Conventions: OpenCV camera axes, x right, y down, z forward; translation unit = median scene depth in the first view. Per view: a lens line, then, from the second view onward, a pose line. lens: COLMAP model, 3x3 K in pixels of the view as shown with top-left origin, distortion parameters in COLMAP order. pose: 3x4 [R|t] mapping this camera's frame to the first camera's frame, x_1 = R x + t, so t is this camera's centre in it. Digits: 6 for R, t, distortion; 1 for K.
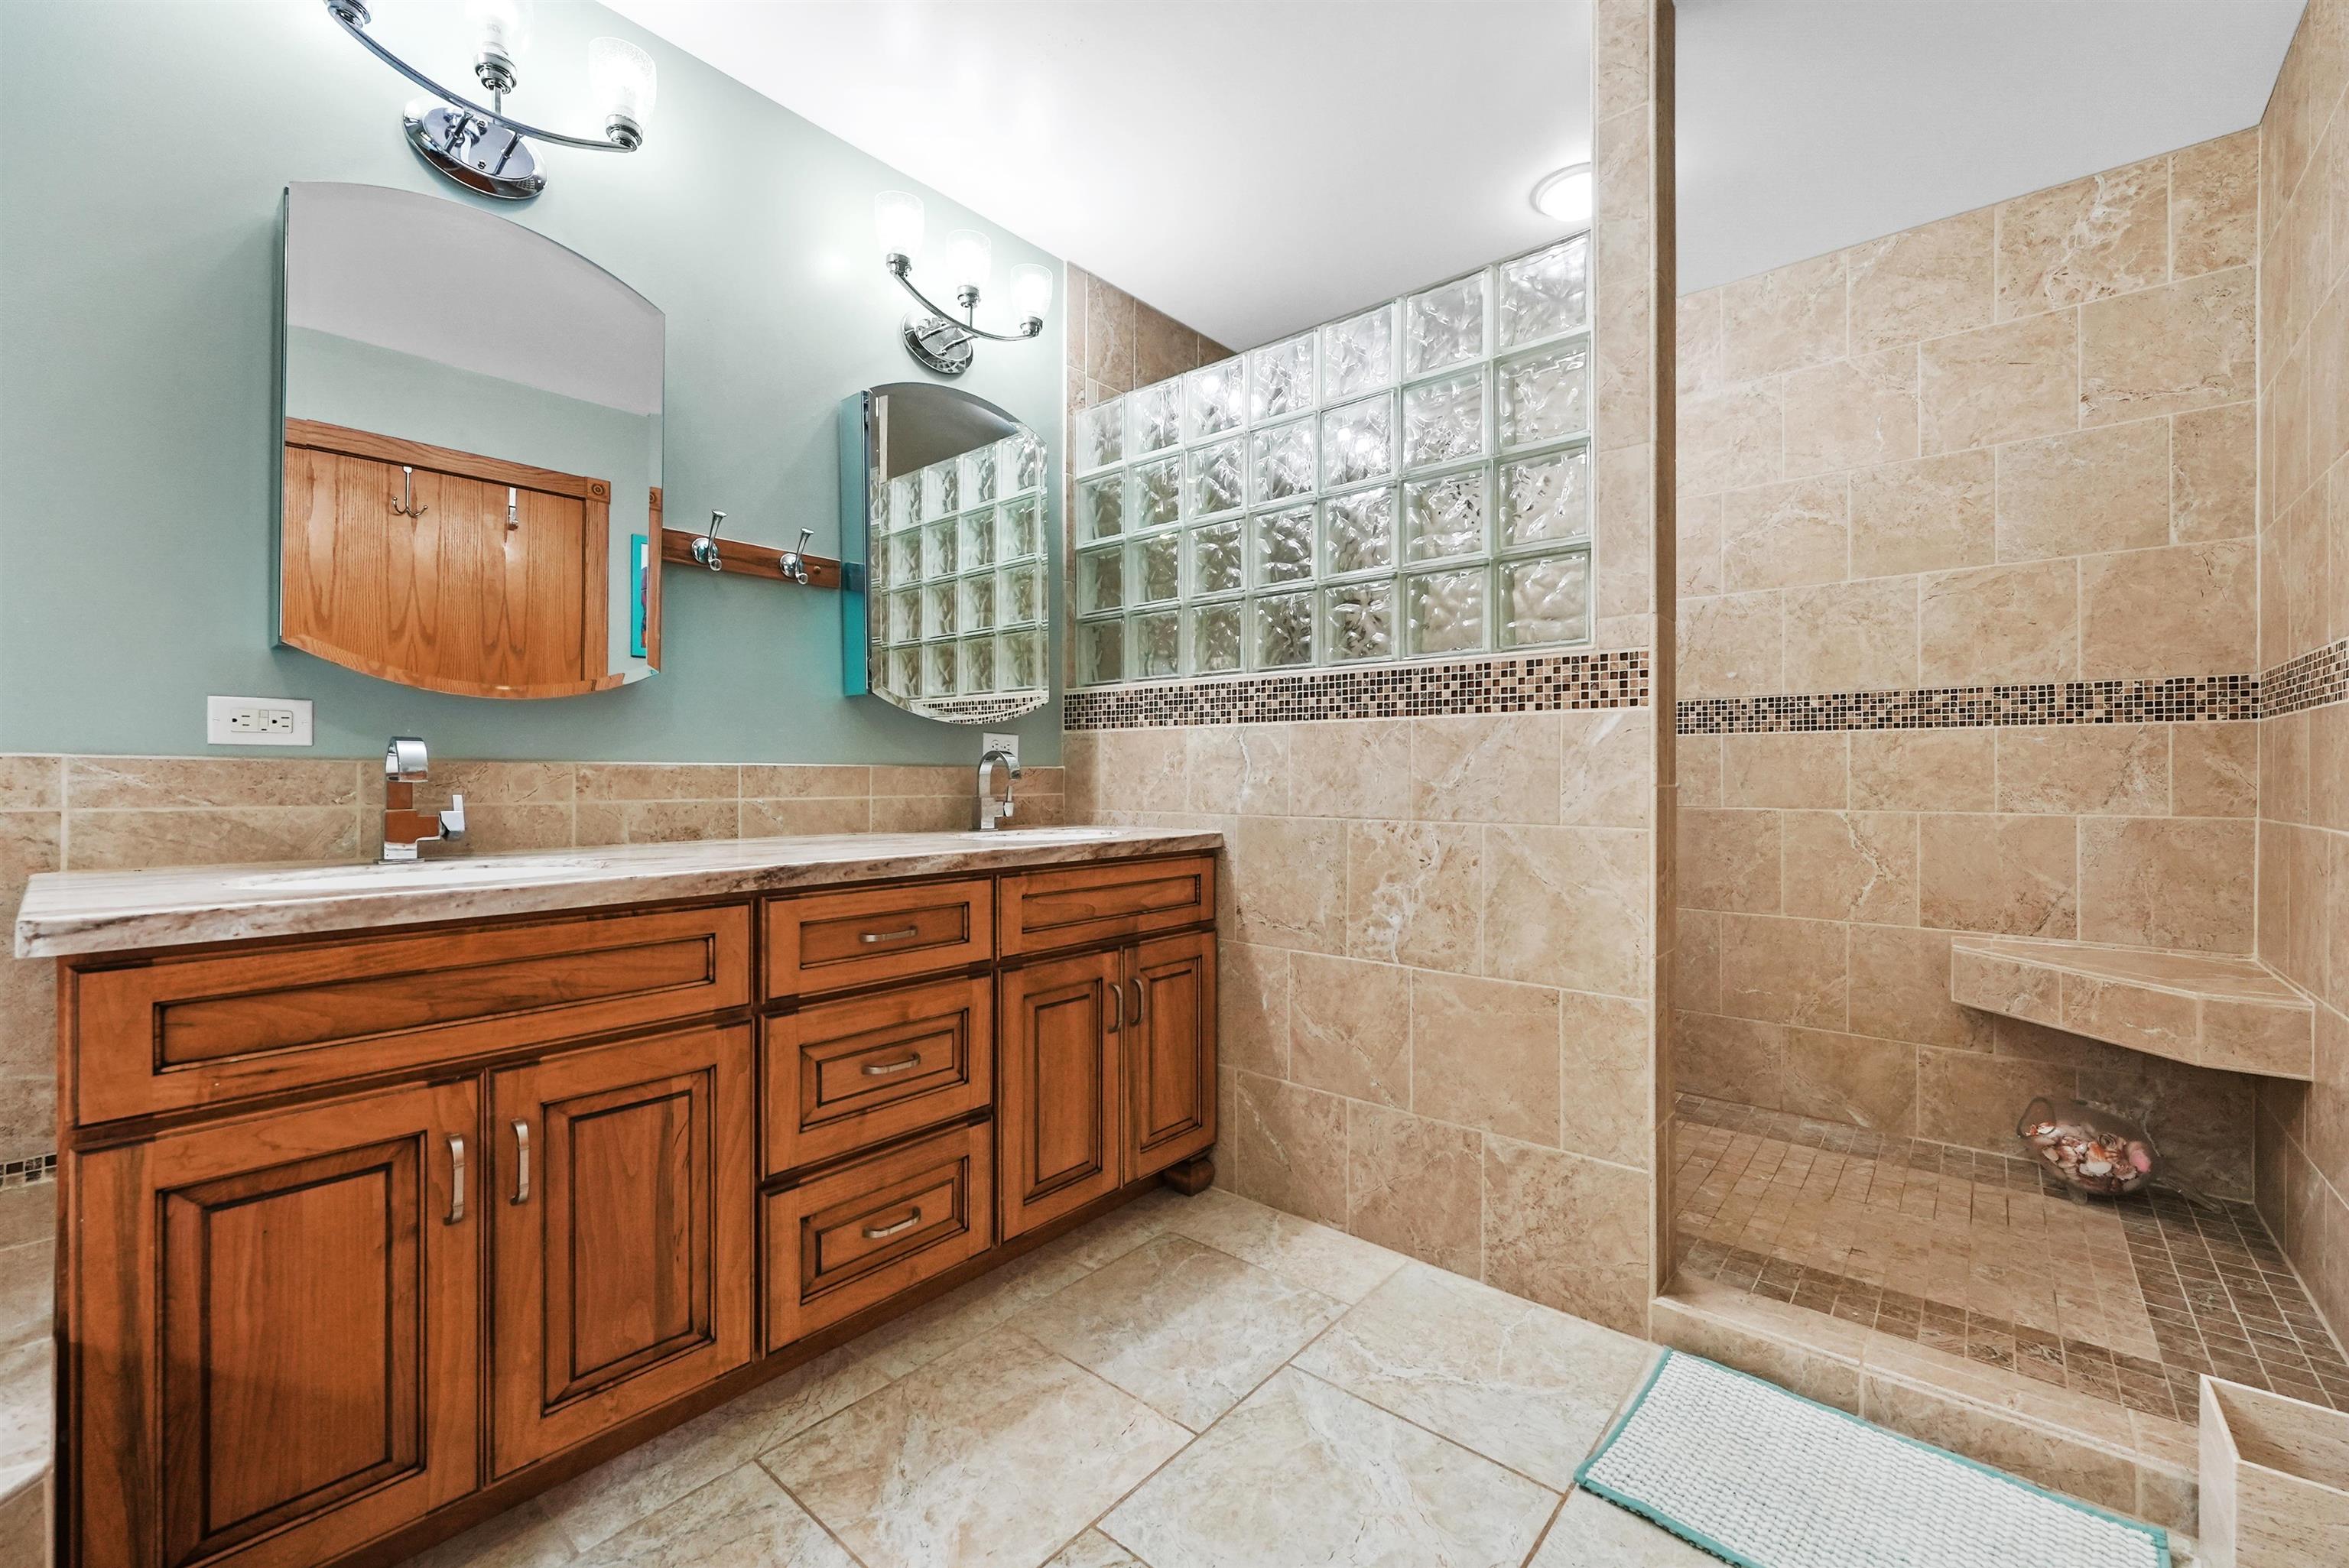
lens RADIAL K [[958.1, 0, 1167.1], [0, 958.1, 774.6], [0, 0, 1]] dist [-0.002566, -0.000252]
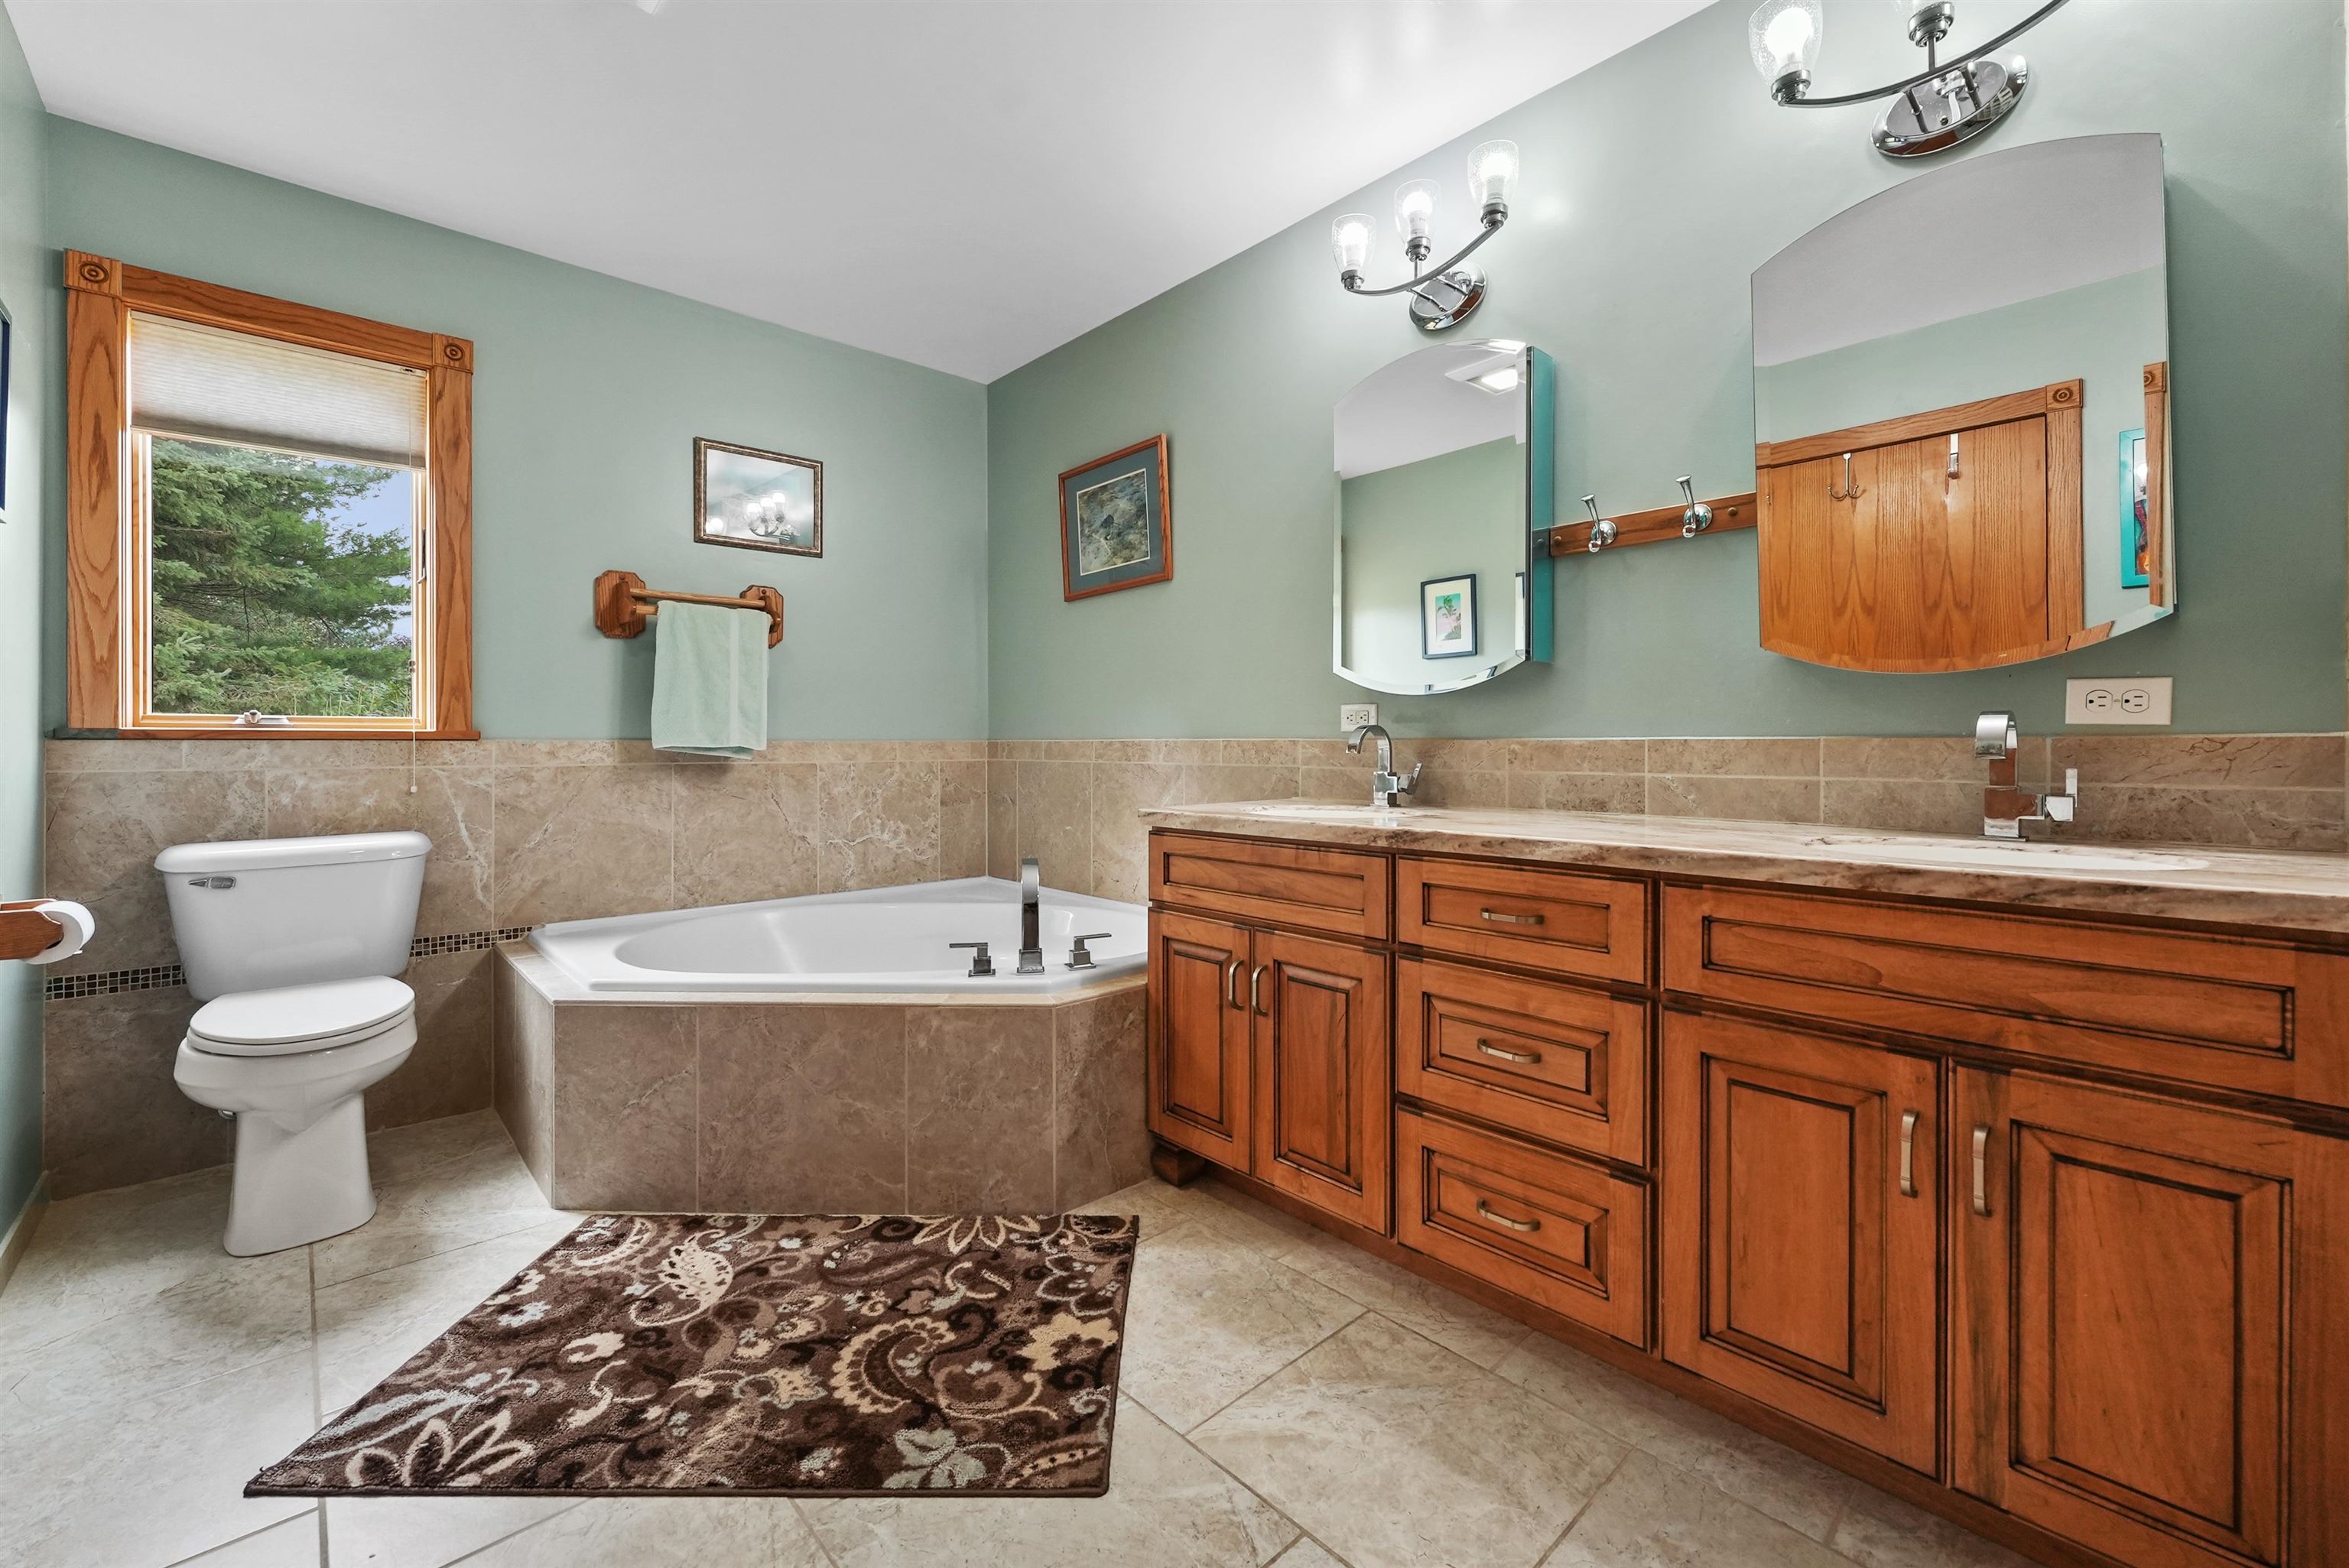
lens RADIAL K [[958.1, 0, 1142.0], [0, 958.1, 742.5], [0, 0, 1]] dist [-0.002566, -0.000252]
pose [[-0.133334, -0.002636, -0.991068, 1.125896], [0.003441, 0.999989, -0.003123, -0.010201], [0.991065, -0.003826, -0.133323, 1.200133]]
